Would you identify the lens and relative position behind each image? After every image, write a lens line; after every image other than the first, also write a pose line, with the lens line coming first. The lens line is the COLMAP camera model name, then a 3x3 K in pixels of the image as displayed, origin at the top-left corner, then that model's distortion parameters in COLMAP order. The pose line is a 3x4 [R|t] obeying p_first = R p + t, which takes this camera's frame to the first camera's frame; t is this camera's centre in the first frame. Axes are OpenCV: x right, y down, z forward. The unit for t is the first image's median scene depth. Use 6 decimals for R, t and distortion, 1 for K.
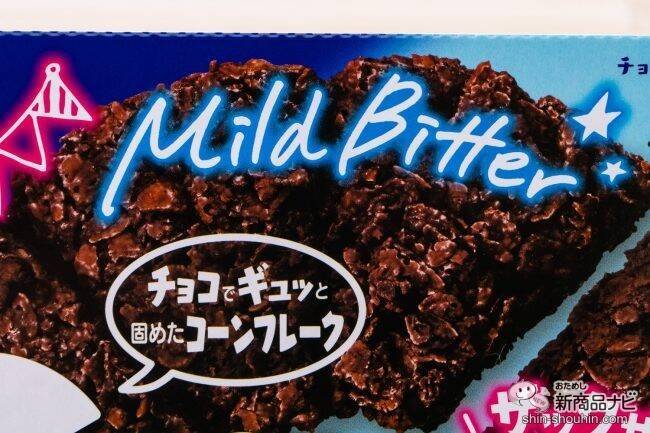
lens RADIAL K [[2403.1, 0, 325.0], [0, 2403.1, 216.2], [0, 0, 1]] dist [-0.138193, 0.000000]
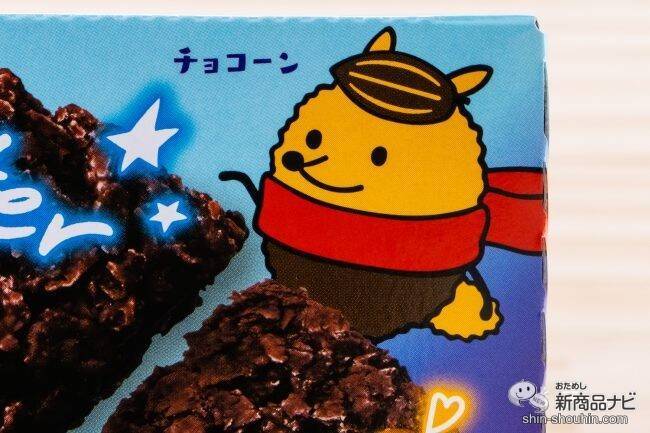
lens RADIAL K [[2403.1, 0, 324.7], [0, 2403.1, 216.5], [0, 0, 1]] dist [-0.138193, 0.000000]
pose [[0.977402, -0.000307, 0.211390, 0.020152], [0.003273, 0.999901, -0.013681, -0.009164], [-0.211364, 0.014064, 0.977306, 0.325374]]
